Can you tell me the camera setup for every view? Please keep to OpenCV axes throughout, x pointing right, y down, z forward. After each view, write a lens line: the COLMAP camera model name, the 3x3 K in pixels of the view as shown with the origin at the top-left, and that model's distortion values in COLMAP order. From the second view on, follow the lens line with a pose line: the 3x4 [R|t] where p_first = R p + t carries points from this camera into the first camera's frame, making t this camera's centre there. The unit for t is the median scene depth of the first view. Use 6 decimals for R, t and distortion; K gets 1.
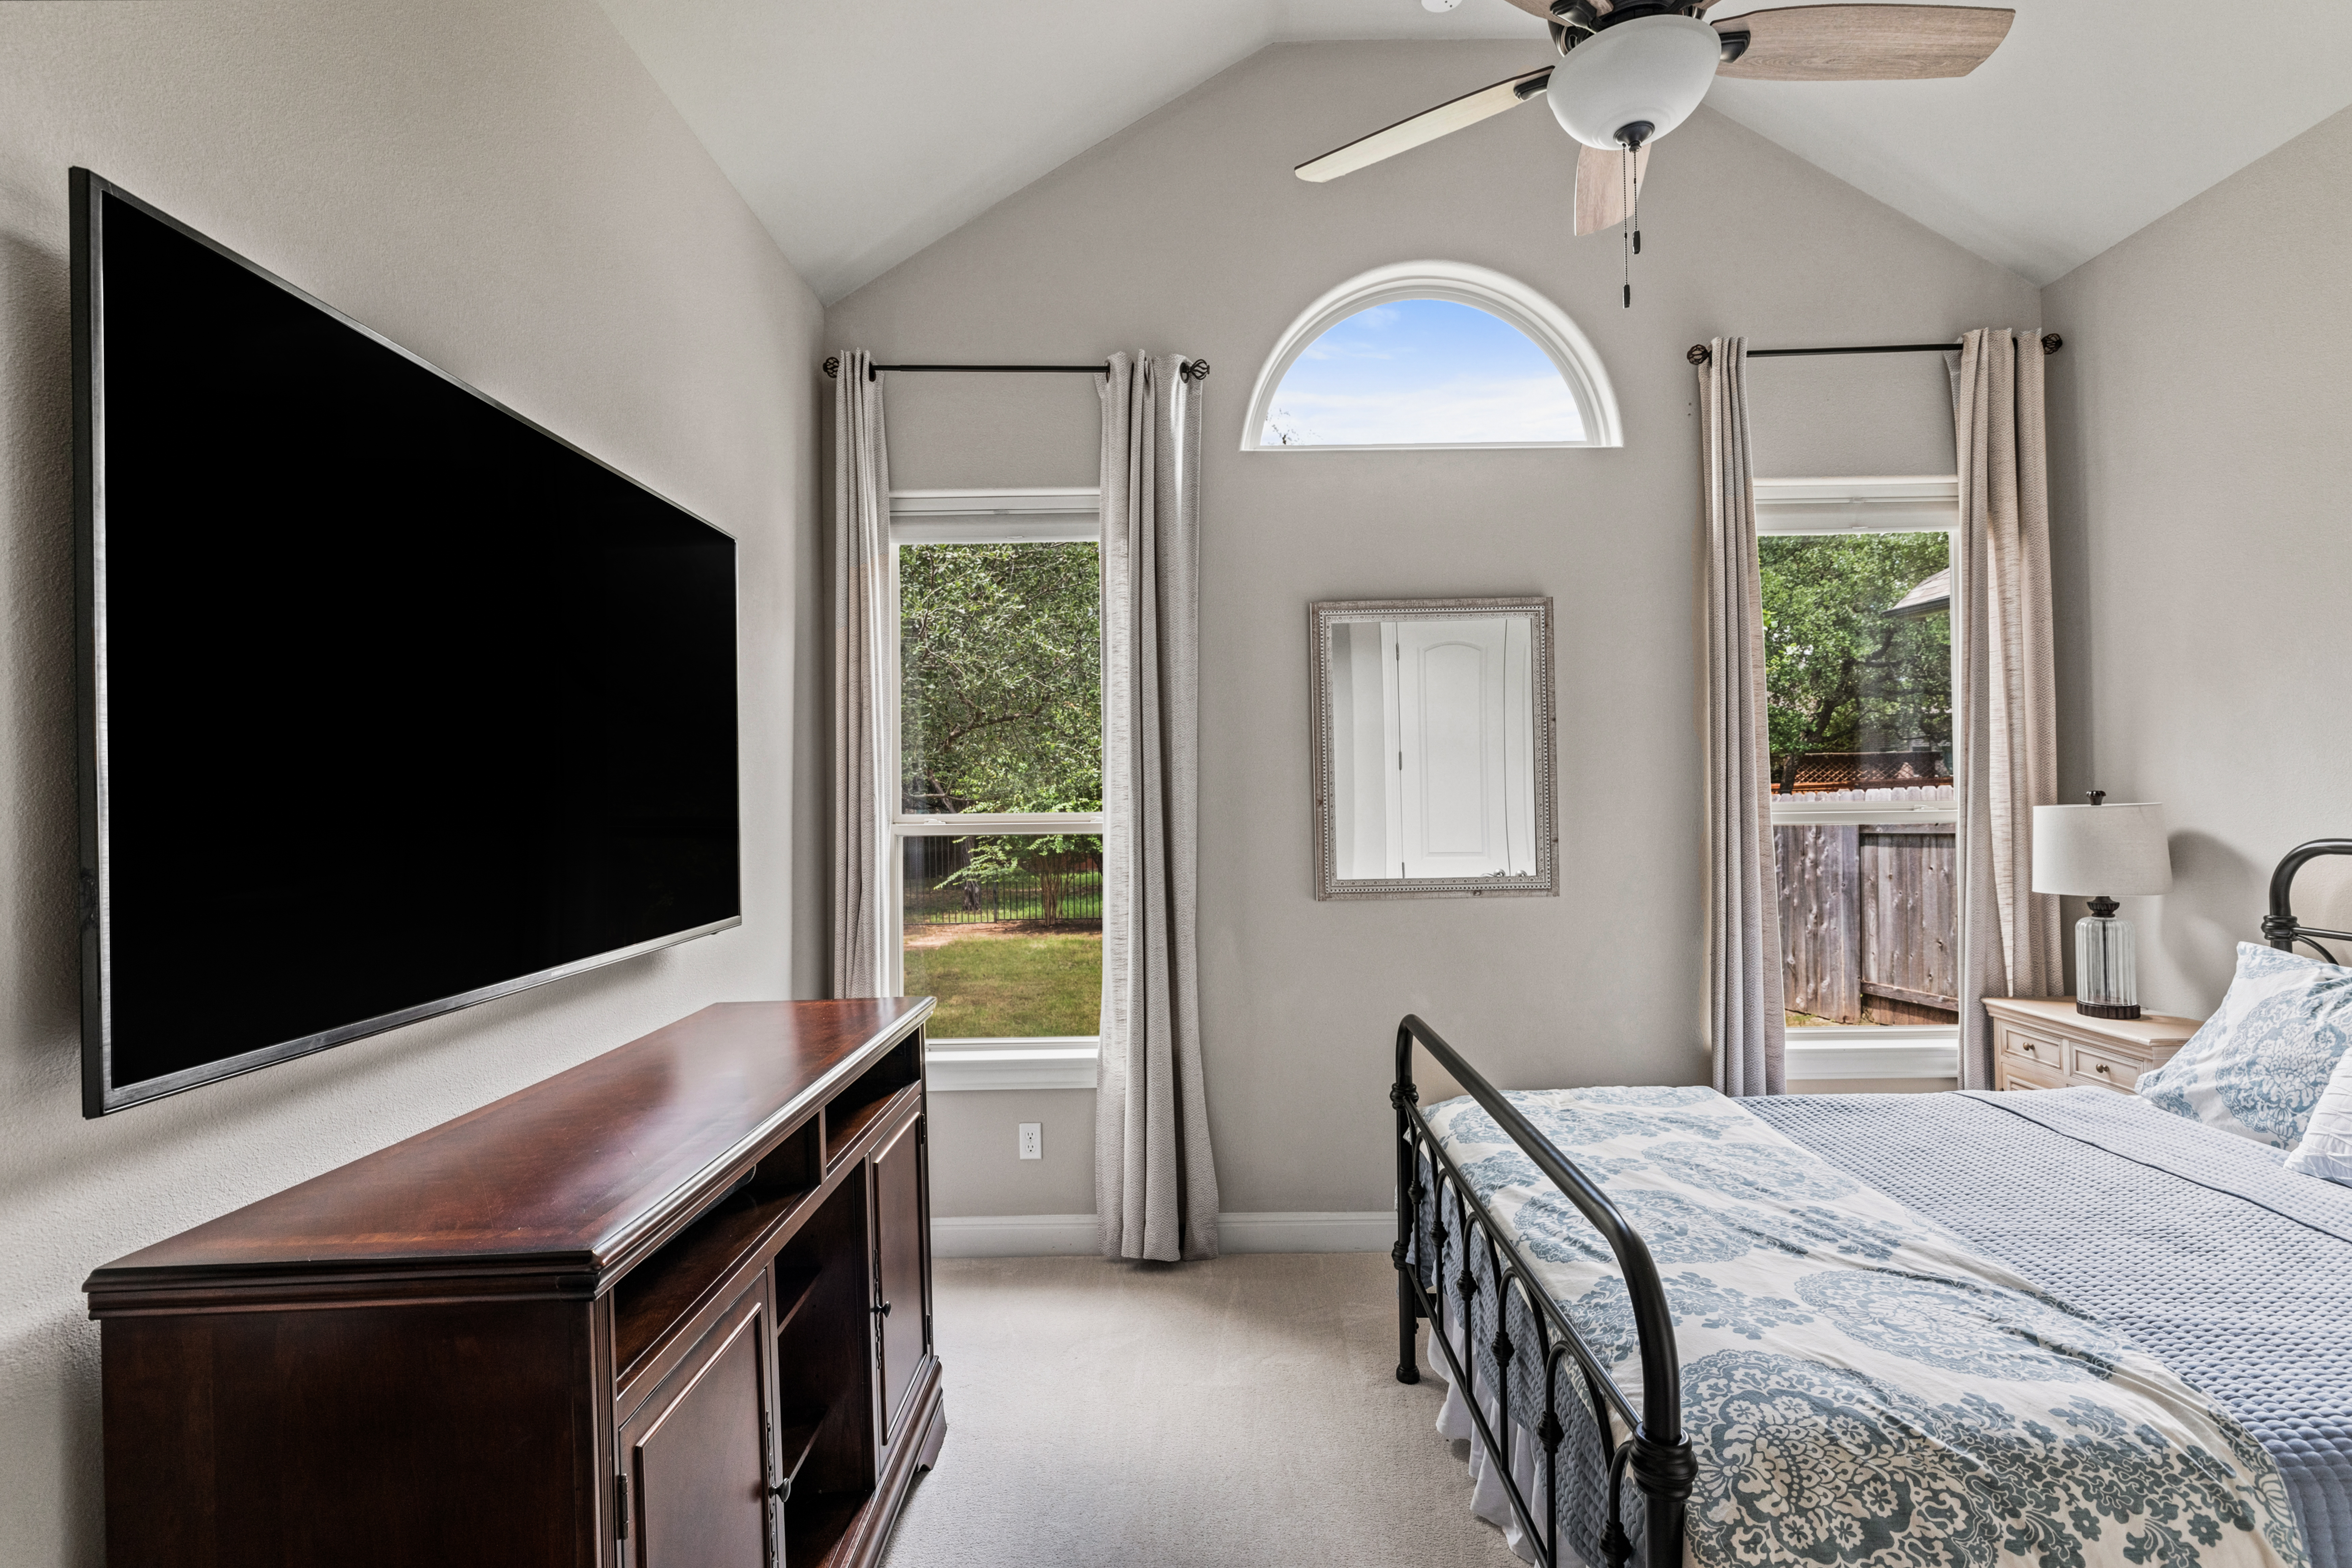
lens RADIAL K [[1134.2, 0, 1176.0], [0, 1134.2, 784.0], [0, 0, 1]] dist [0.002468, -0.001406]
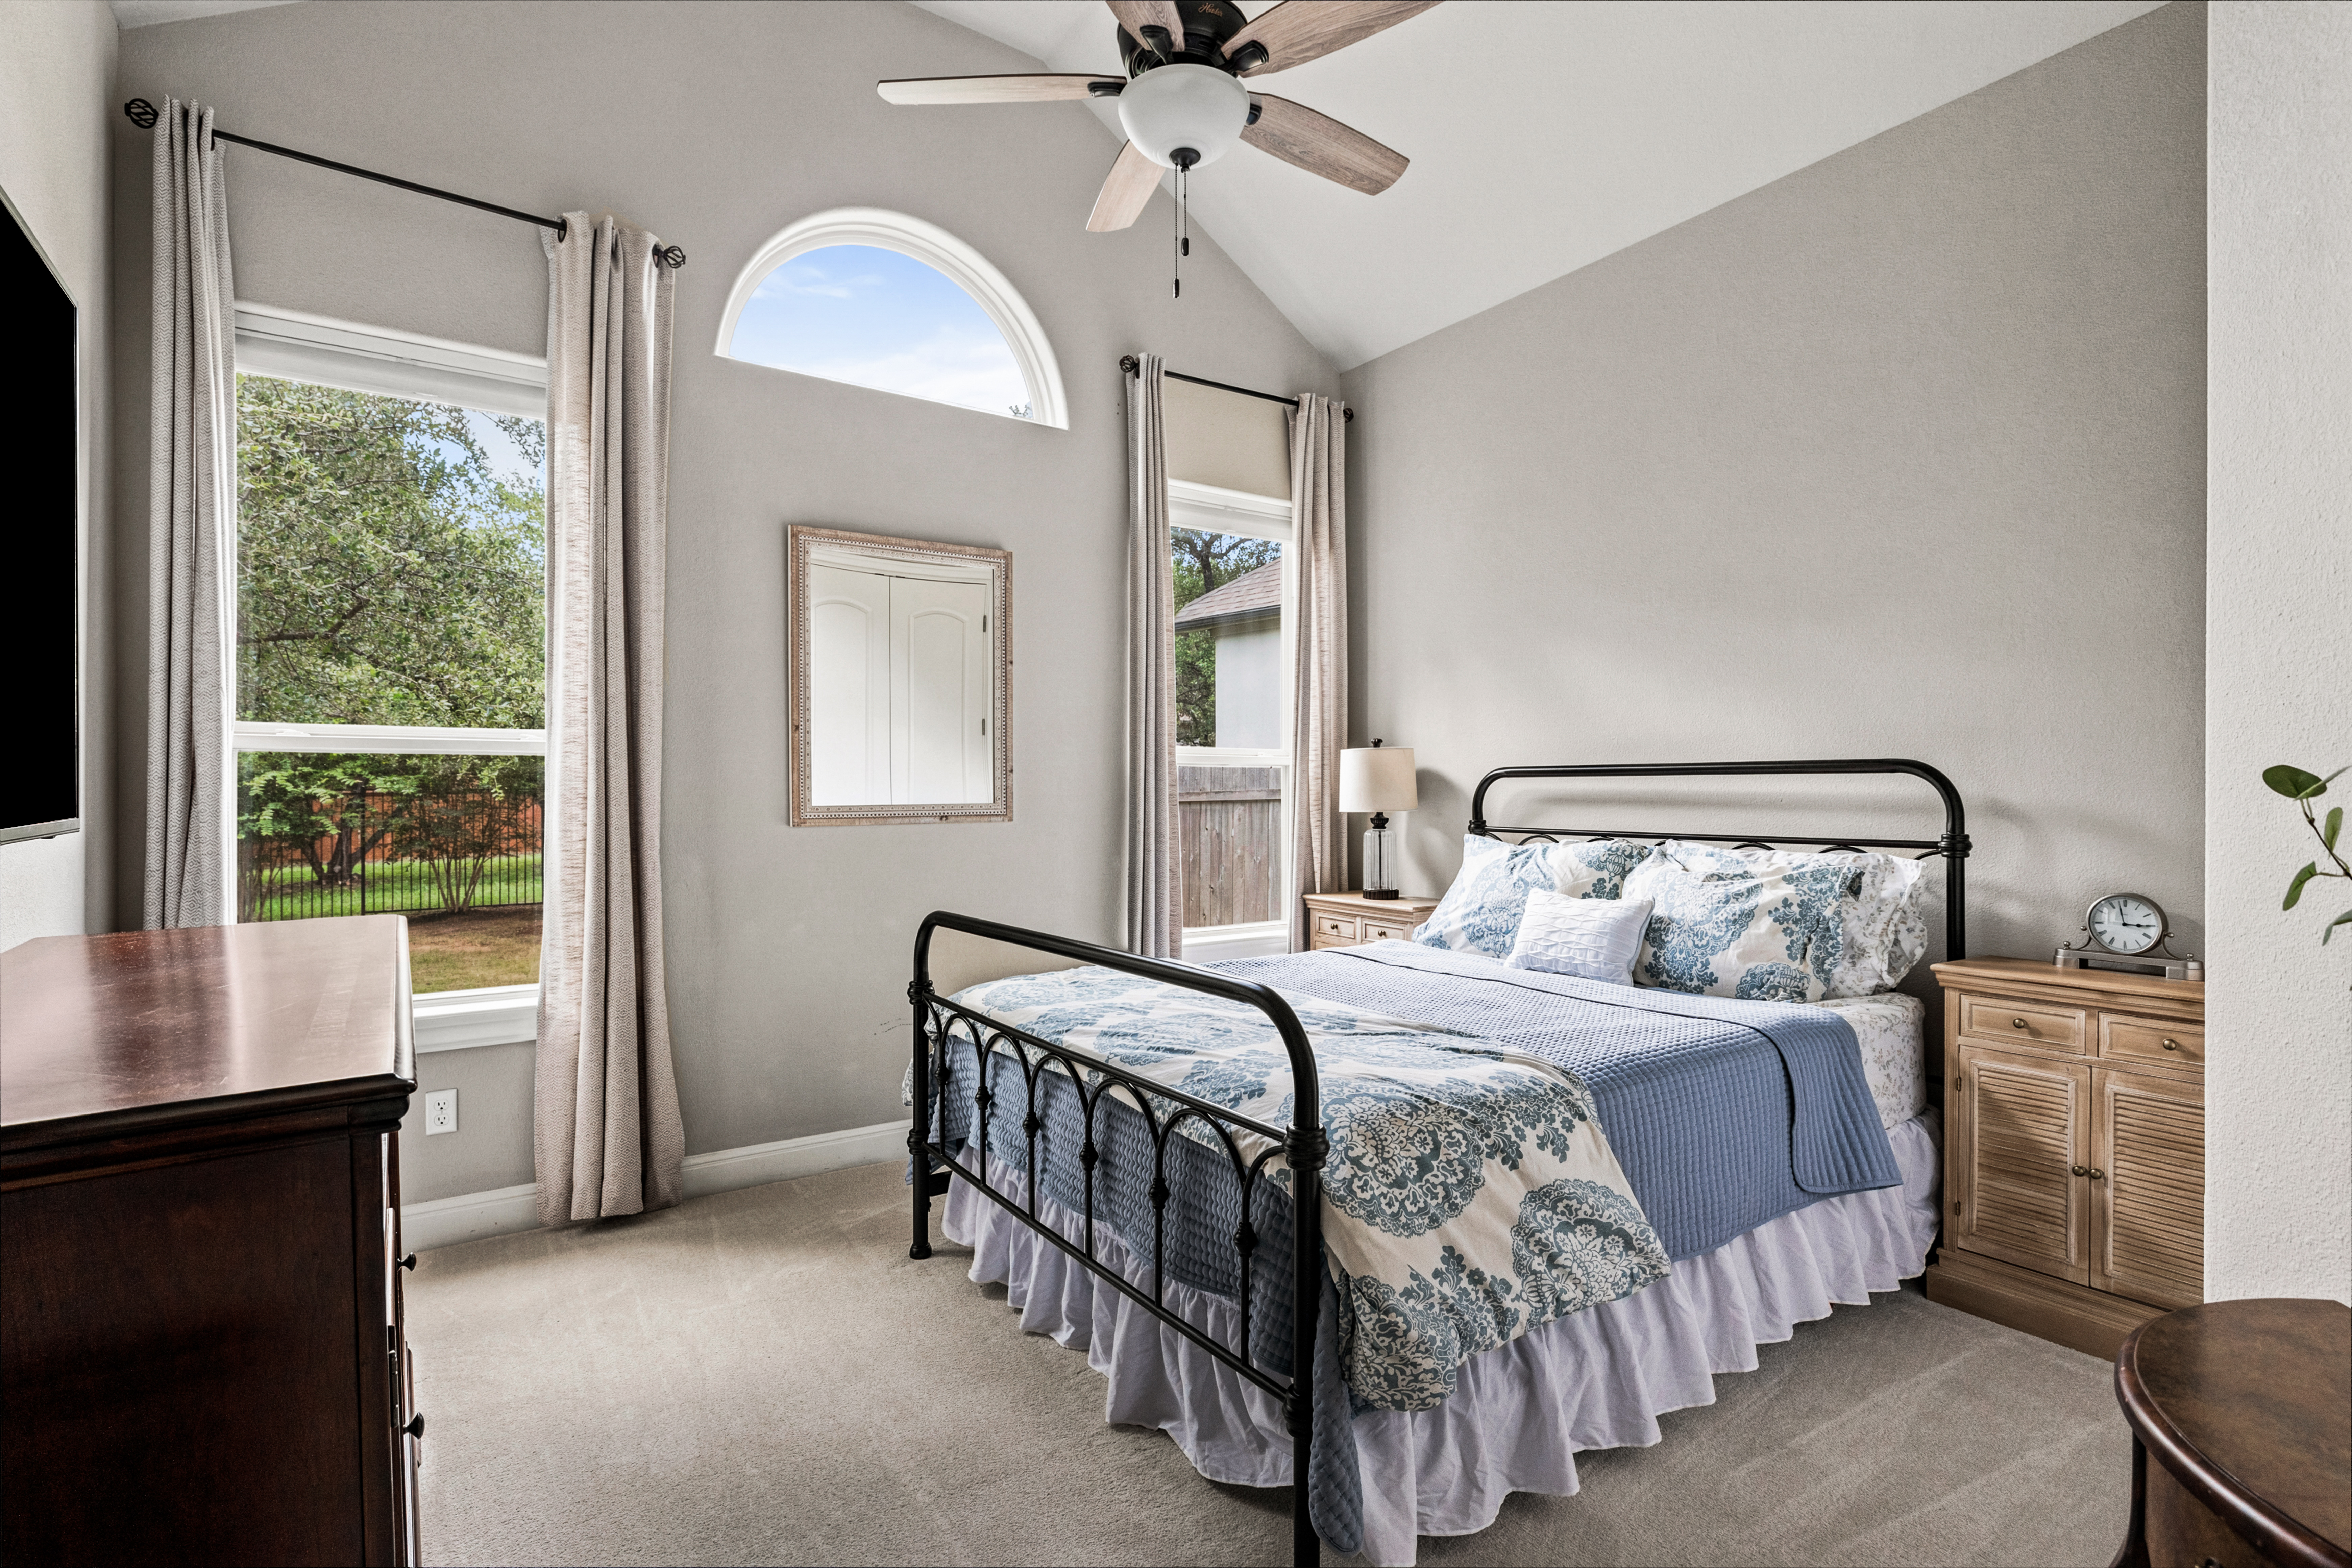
lens RADIAL K [[1134.2, 0, 1176.0], [0, 1134.2, 784.0], [0, 0, 1]] dist [0.002468, -0.001406]
pose [[0.820167, 0.017518, 0.571856, -0.195233], [-0.020972, 0.999780, -0.000549, 0.069155], [-0.571740, -0.011543, 0.820354, -0.005782]]
